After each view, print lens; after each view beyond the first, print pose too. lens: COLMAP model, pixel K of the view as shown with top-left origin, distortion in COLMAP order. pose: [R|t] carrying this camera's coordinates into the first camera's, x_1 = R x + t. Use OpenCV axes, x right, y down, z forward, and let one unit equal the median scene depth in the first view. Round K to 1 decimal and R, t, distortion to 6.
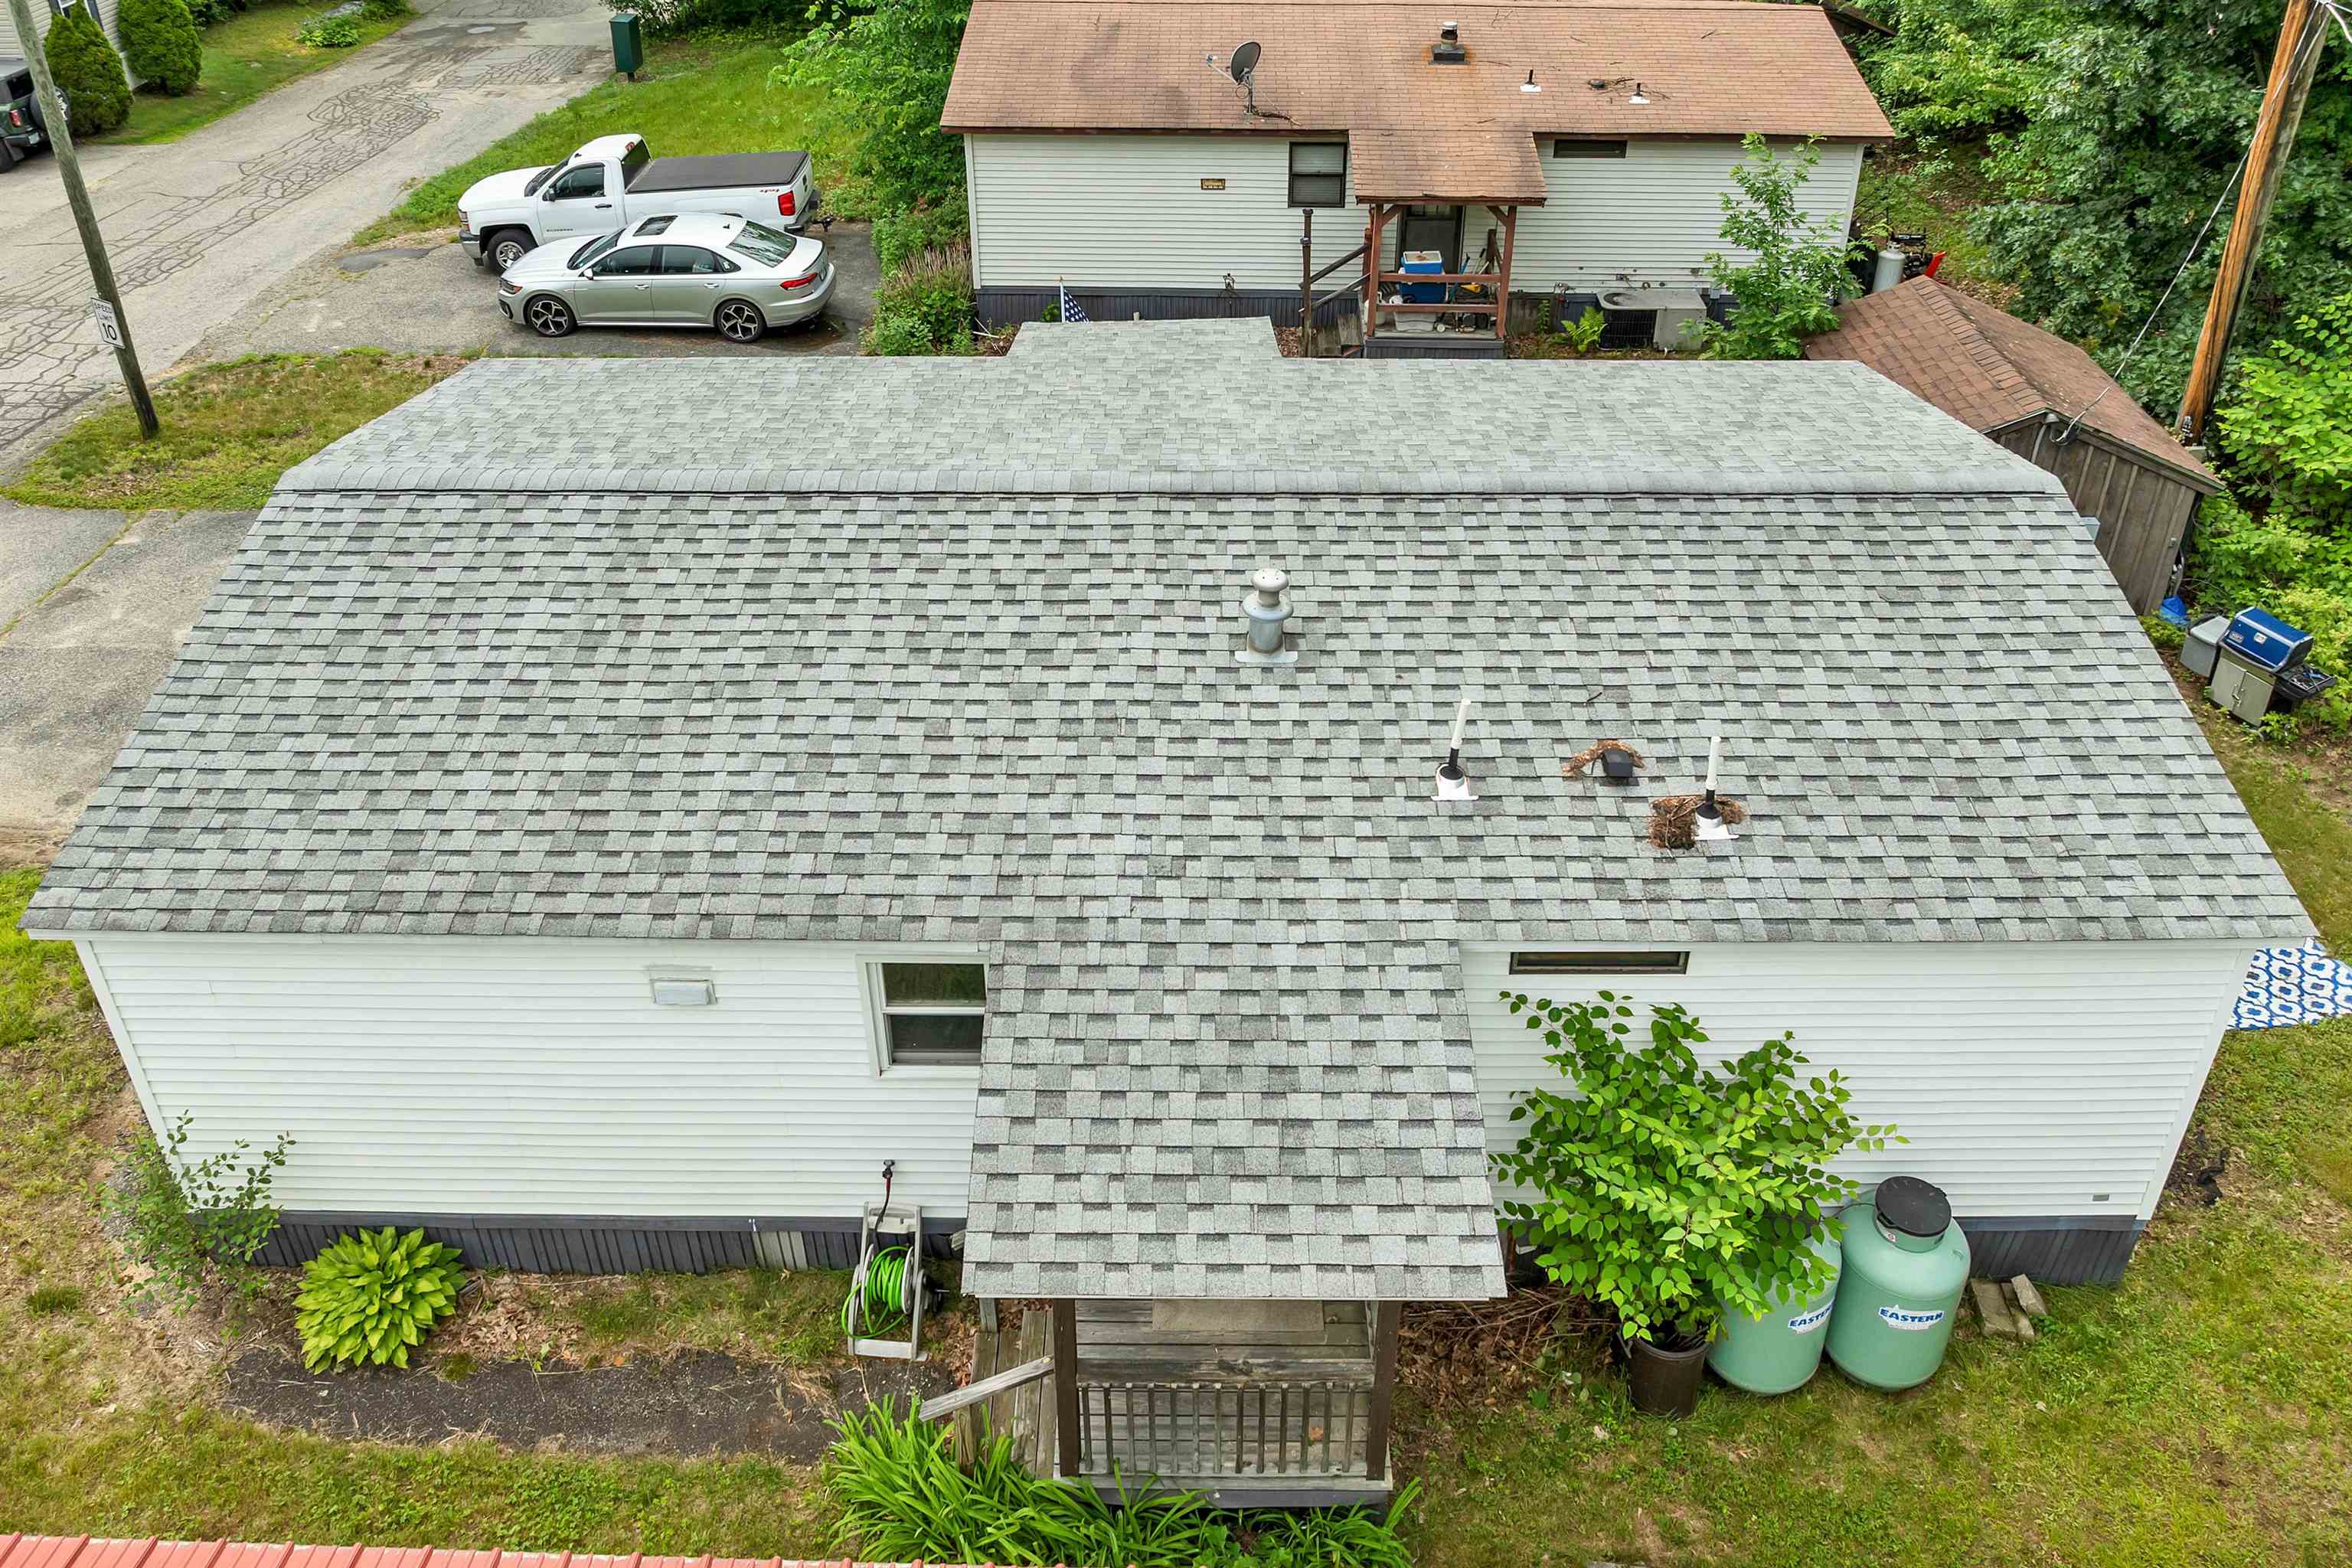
lens RADIAL K [[1786.1, 0, 1171.7], [0, 1786.1, 497.6], [0, 0, 1]] dist [-0.028917, 0.000656]
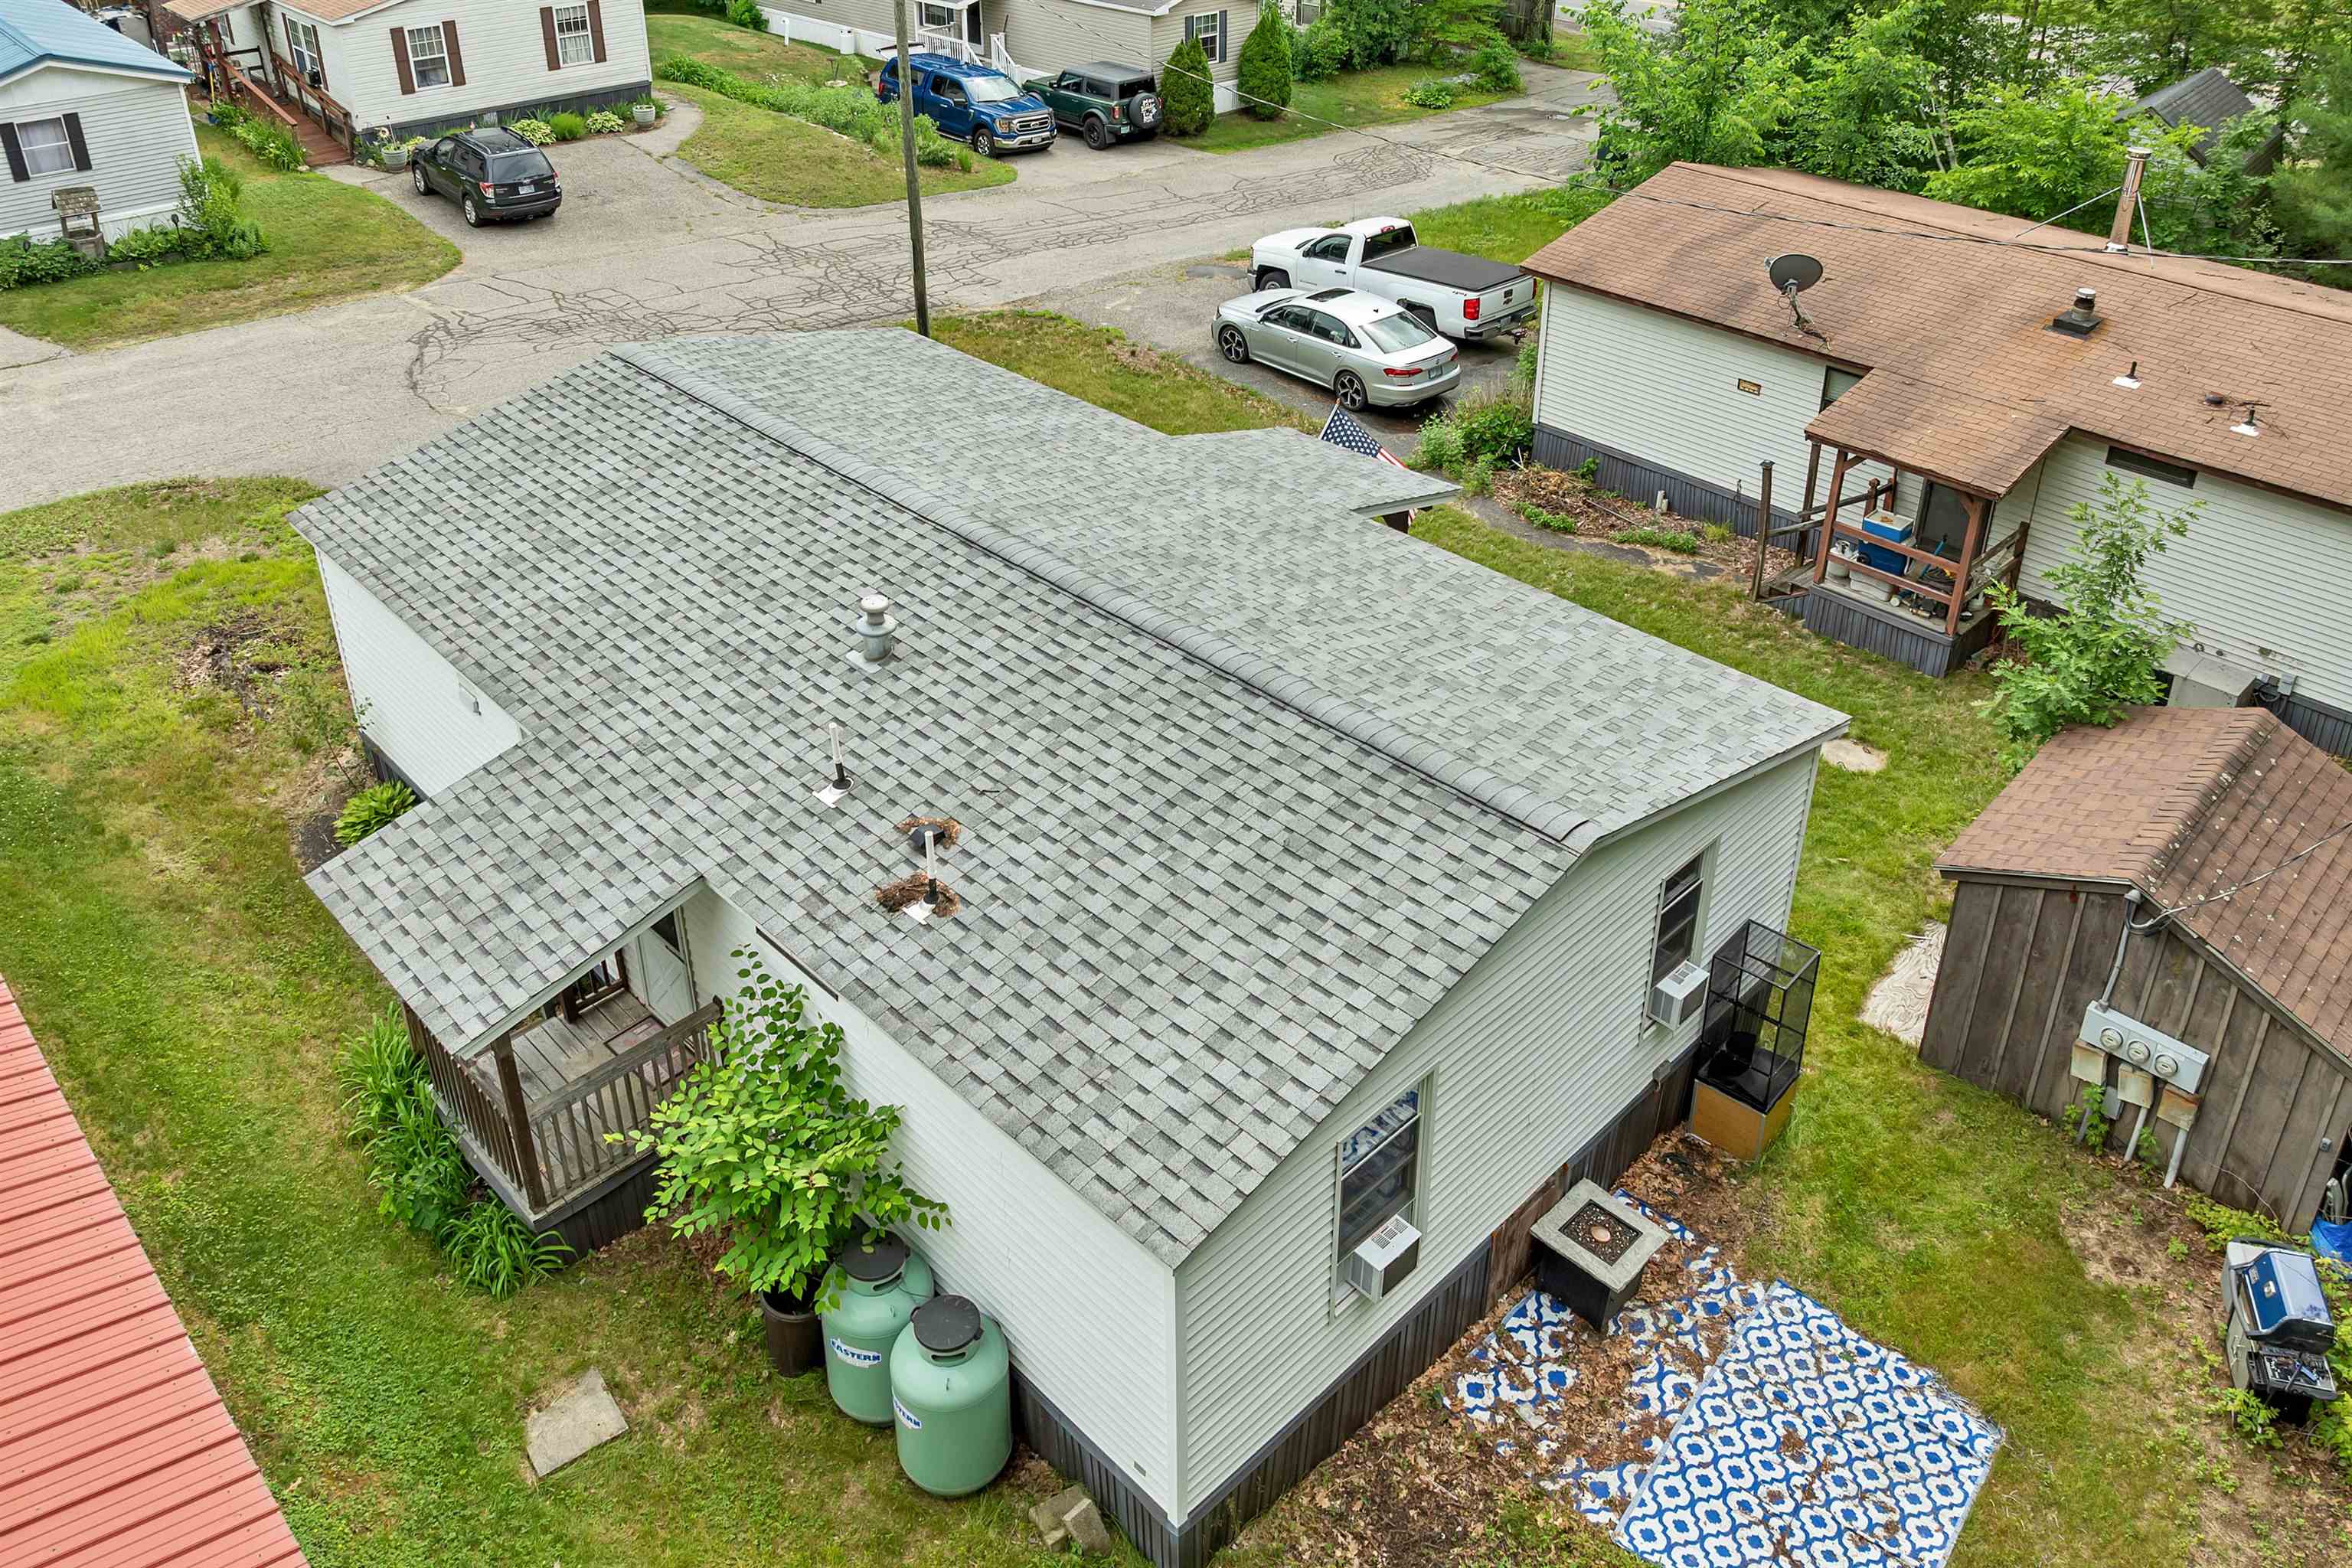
lens RADIAL K [[1786.1, 0, 1171.7], [0, 1786.1, 497.6], [0, 0, 1]] dist [-0.028917, 0.000656]
pose [[0.708519, 0.308570, -0.634653, 0.452649], [-0.340953, 0.937086, 0.074978, -0.087892], [0.617861, 0.163263, 0.769151, 0.068605]]
